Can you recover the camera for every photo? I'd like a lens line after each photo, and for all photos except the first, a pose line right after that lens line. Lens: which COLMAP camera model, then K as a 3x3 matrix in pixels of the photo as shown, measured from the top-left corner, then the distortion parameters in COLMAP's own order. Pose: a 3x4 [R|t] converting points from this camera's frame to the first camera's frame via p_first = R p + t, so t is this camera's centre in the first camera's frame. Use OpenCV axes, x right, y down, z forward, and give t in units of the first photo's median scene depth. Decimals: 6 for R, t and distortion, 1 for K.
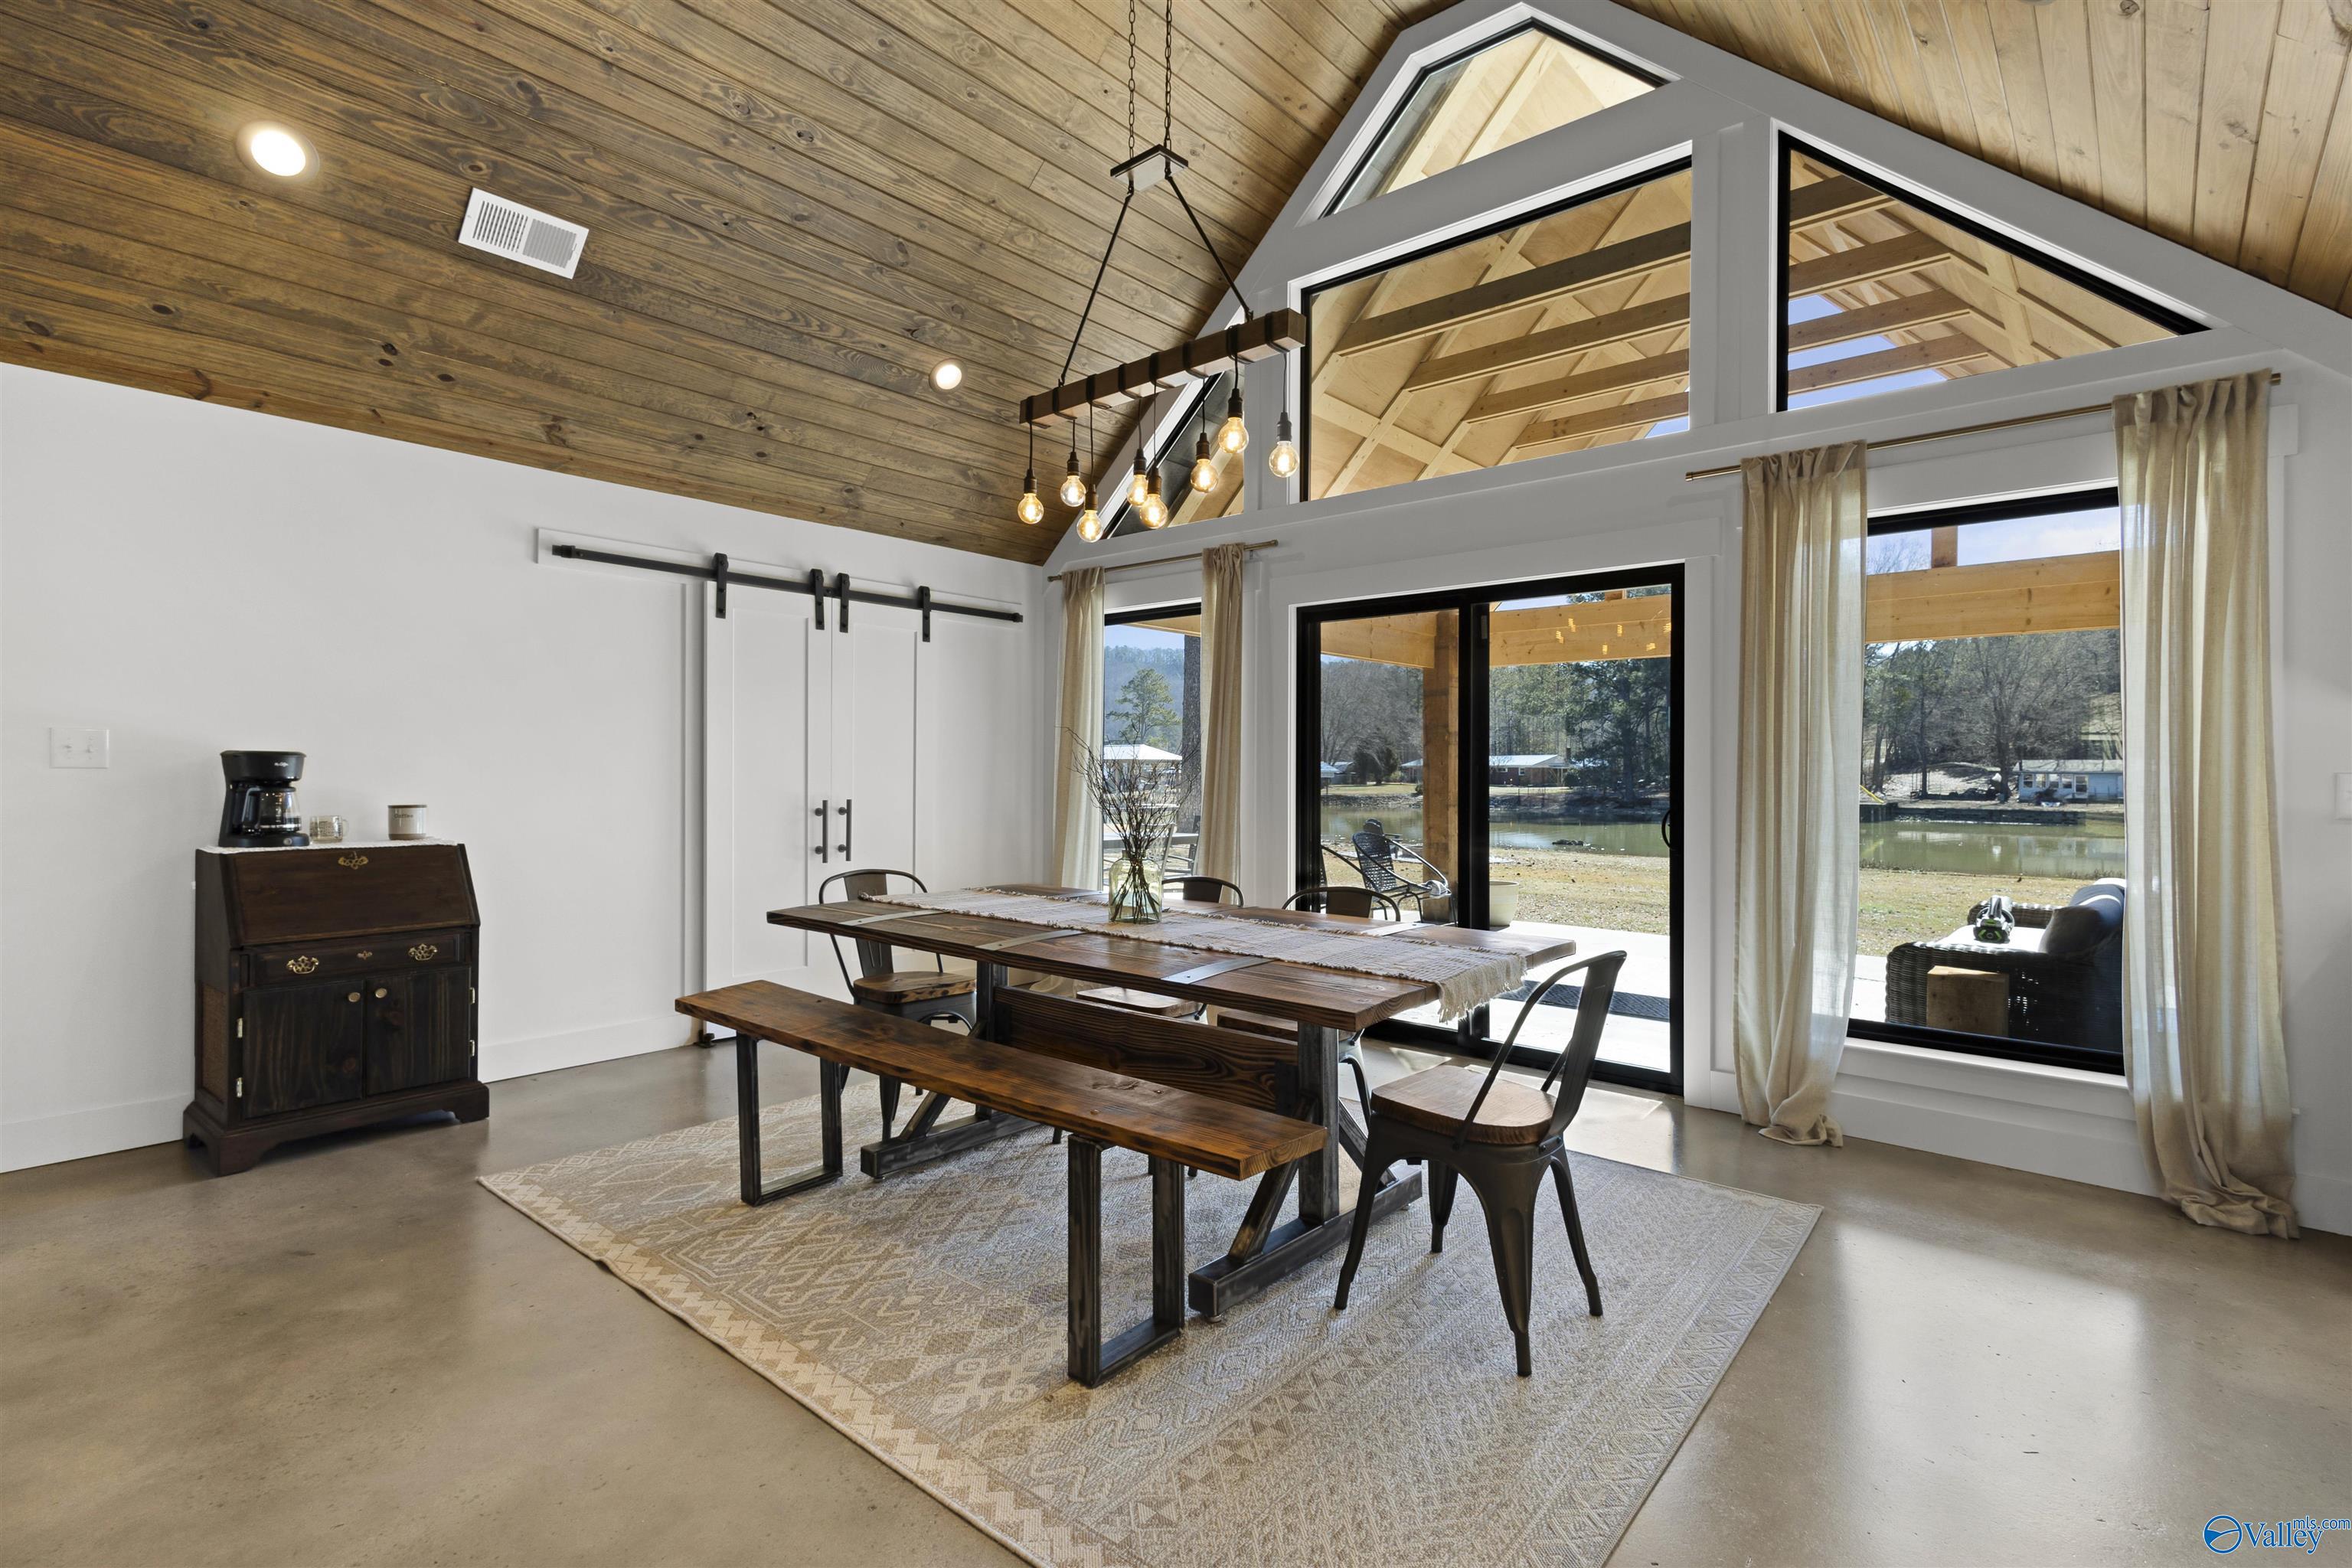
lens RADIAL K [[1097.0, 0, 1176.8], [0, 1097.0, 776.9], [0, 0, 1]] dist [0.003794, 0.000364]
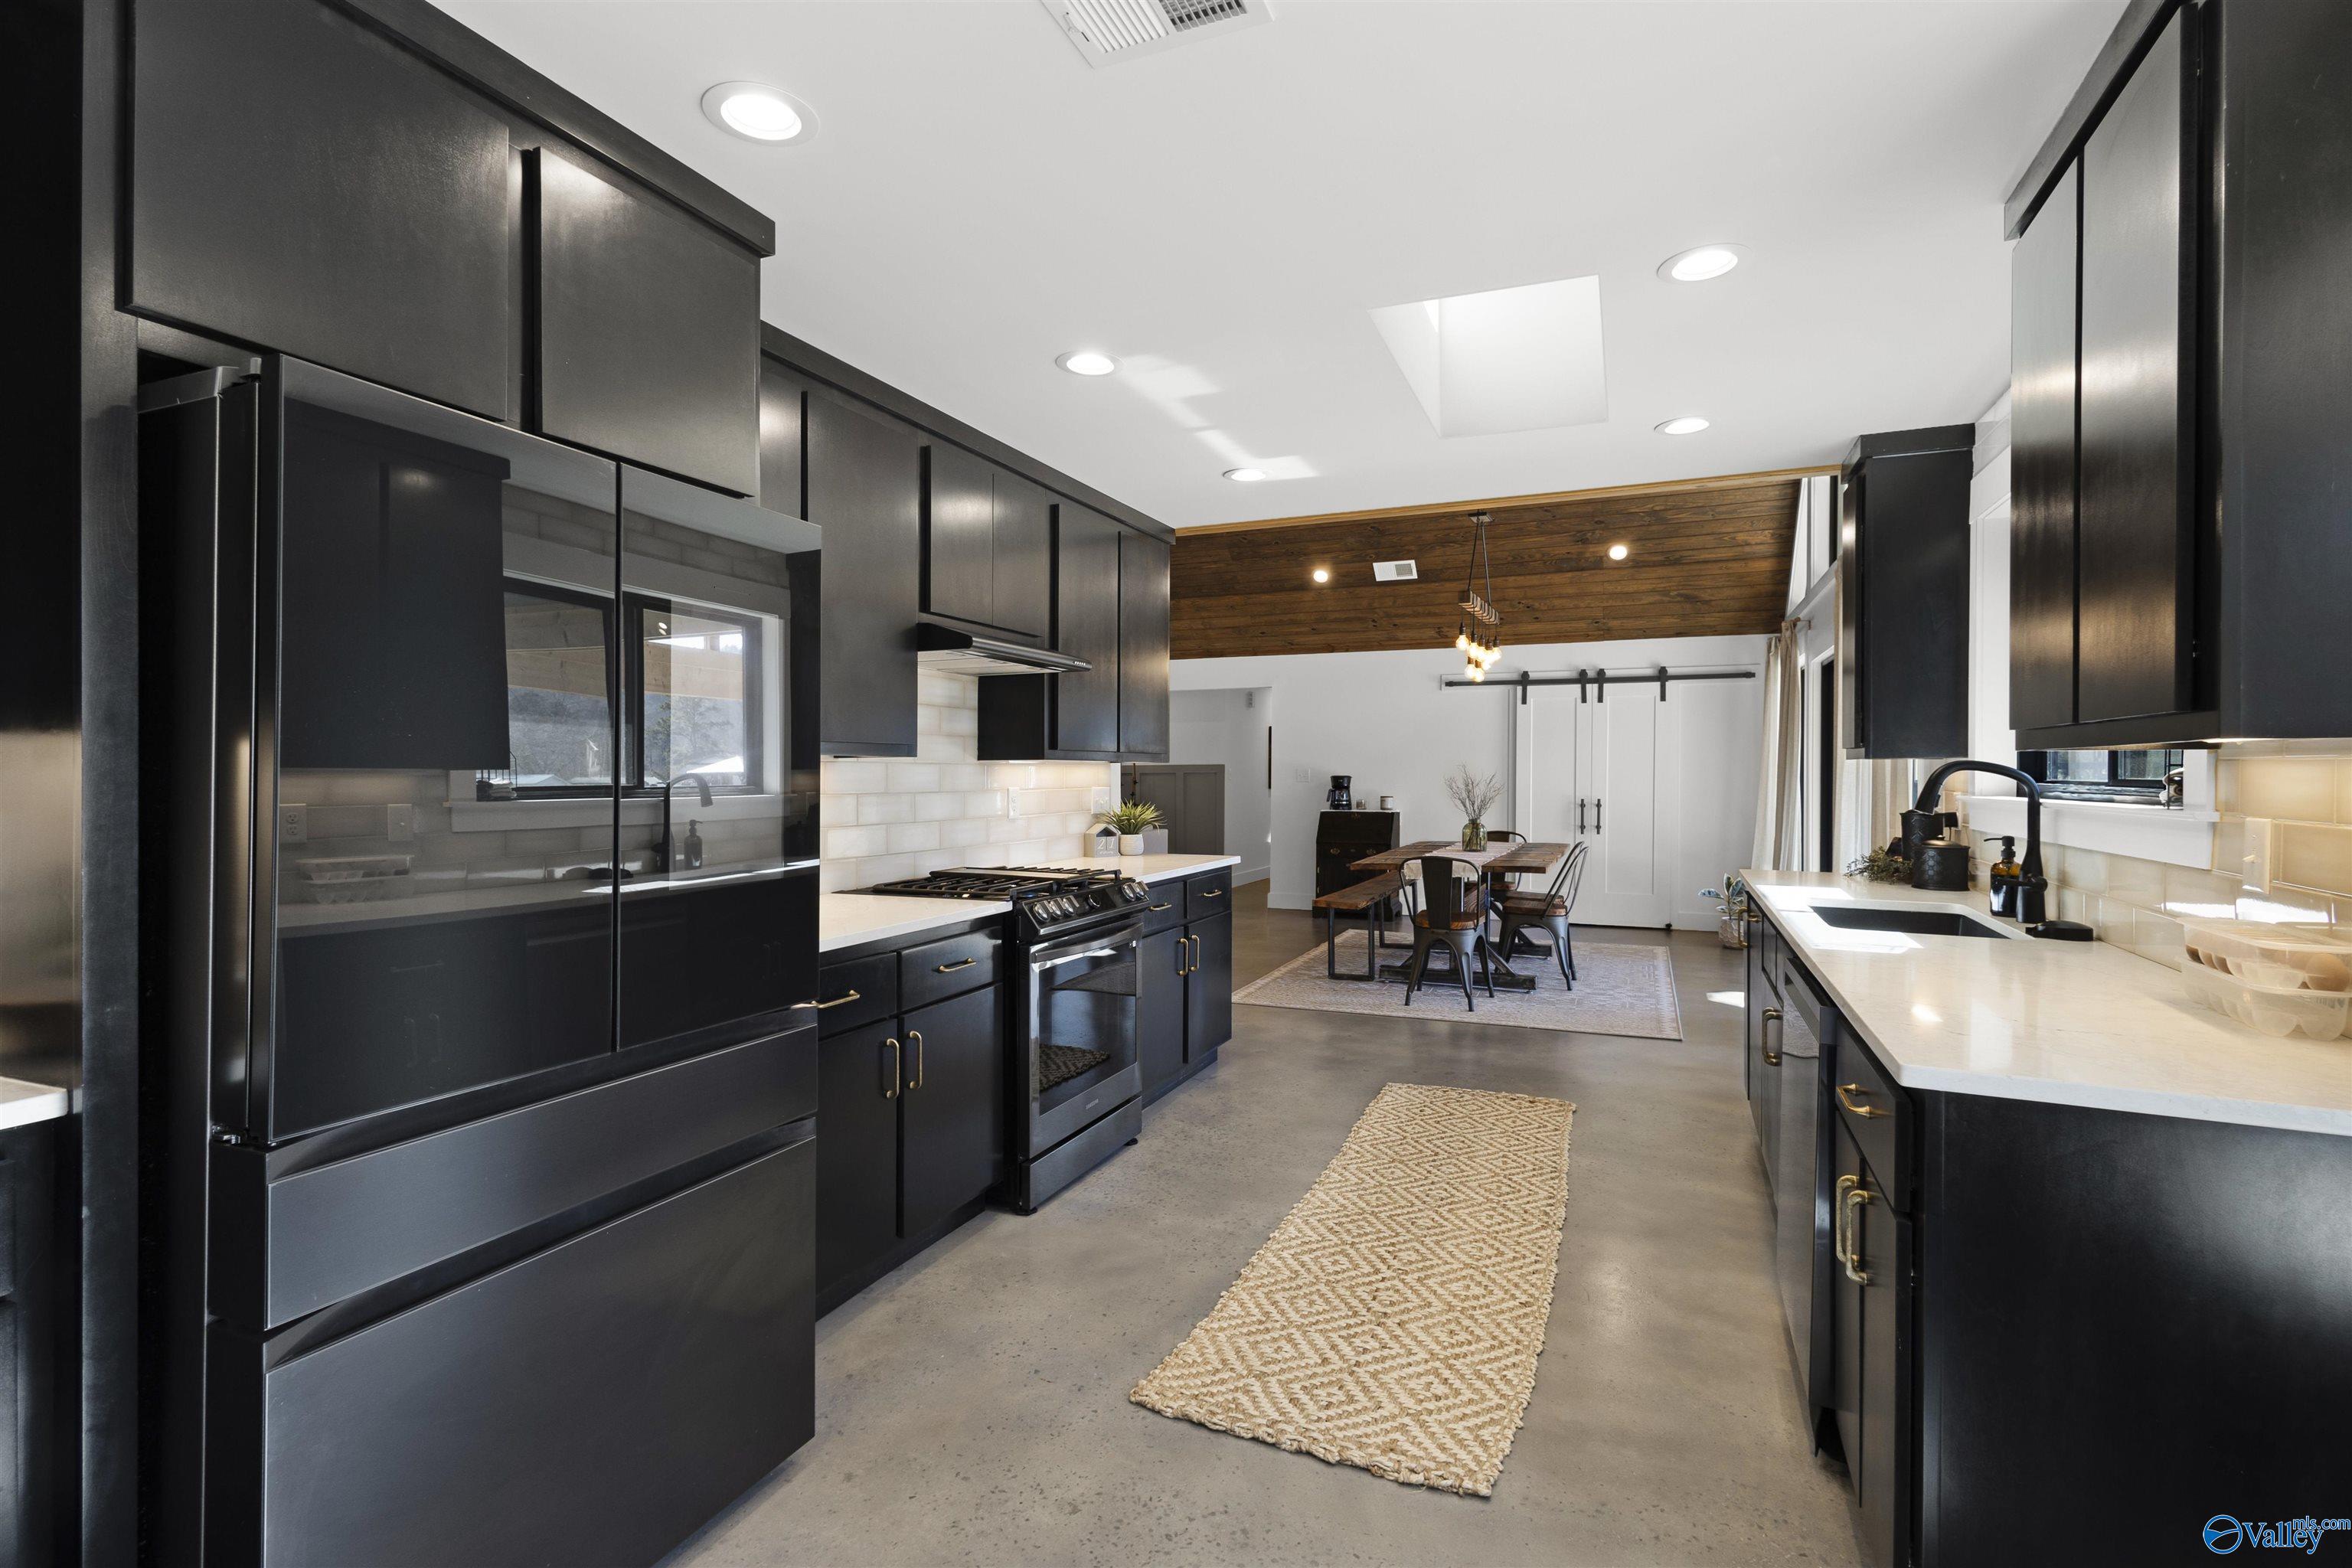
lens RADIAL K [[1083.5, 0, 1159.6], [0, 1083.5, 792.8], [0, 0, 1]] dist [0.010310, 0.000110]
pose [[0.288504, 0.008785, -0.957438, 1.168528], [-0.005569, 0.999956, 0.007497, 0.001698], [0.957462, 0.003169, 0.288541, -0.166782]]
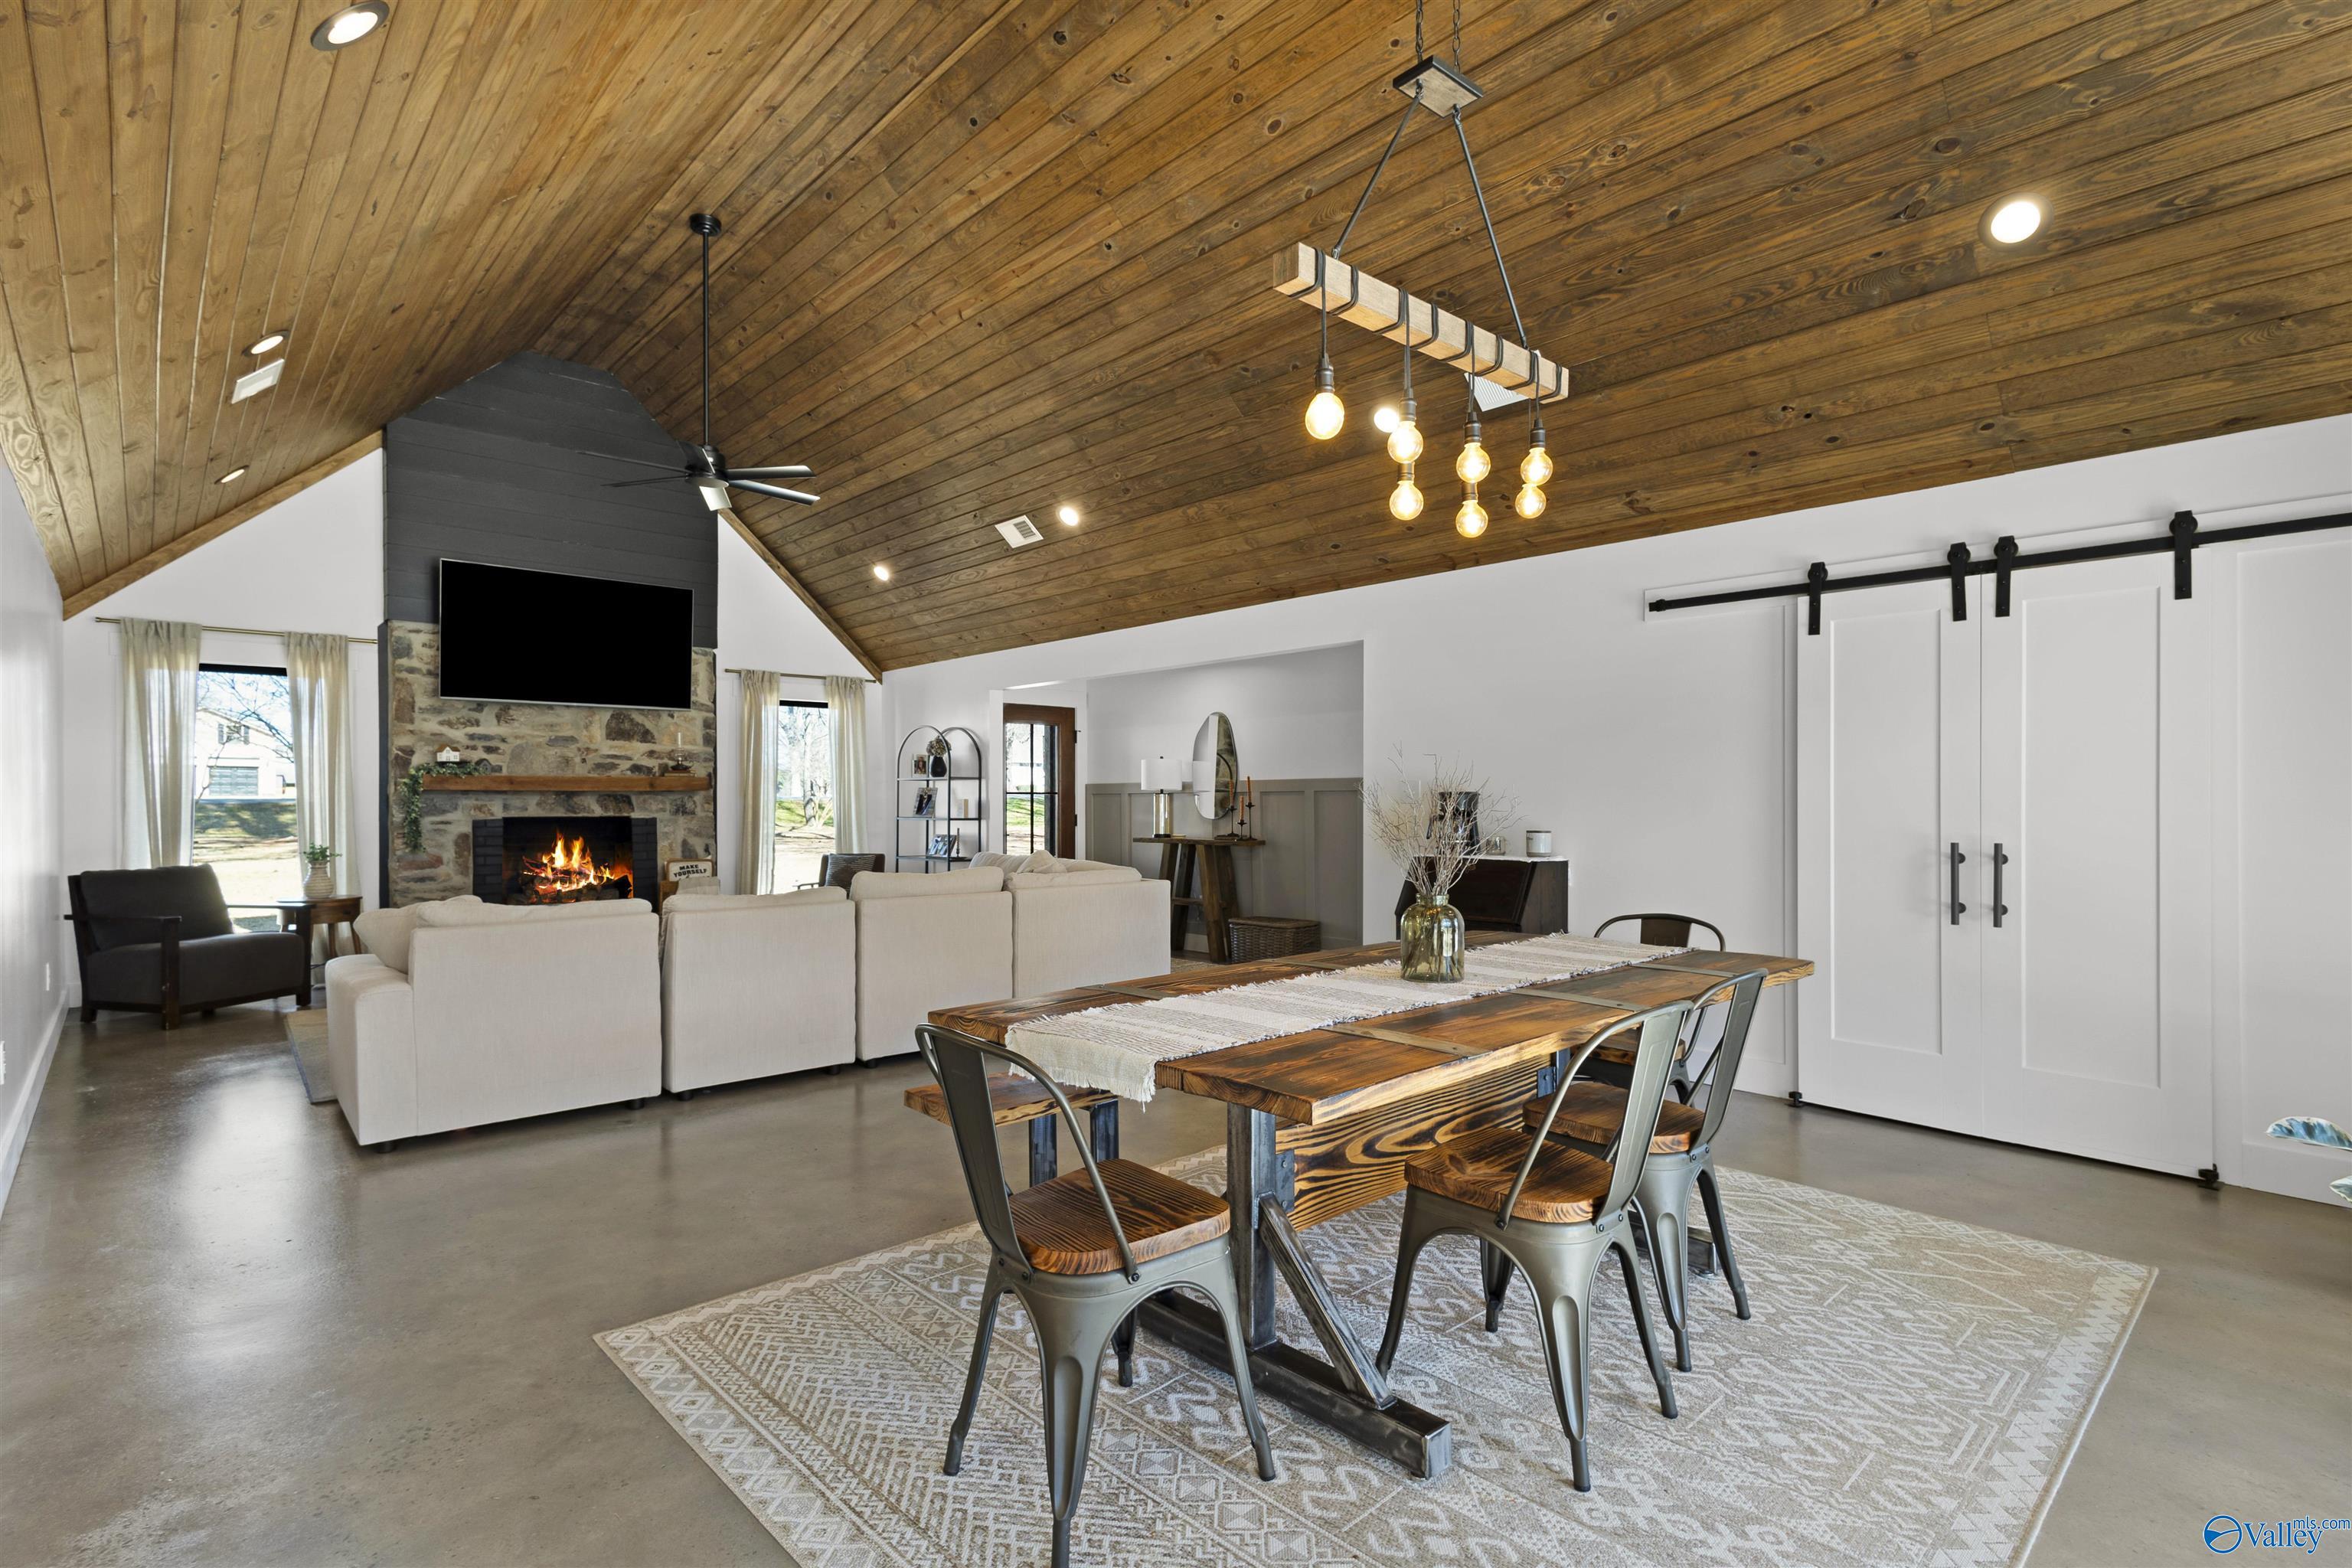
lens RADIAL K [[1101.6, 0, 1182.3], [0, 1101.6, 795.0], [0, 0, 1]] dist [0.003340, 0.000519]
pose [[-0.103383, -0.012036, -0.994569, 0.500800], [-0.007666, 0.999907, -0.011303, 0.000572], [0.994612, 0.006455, -0.103466, 0.542260]]
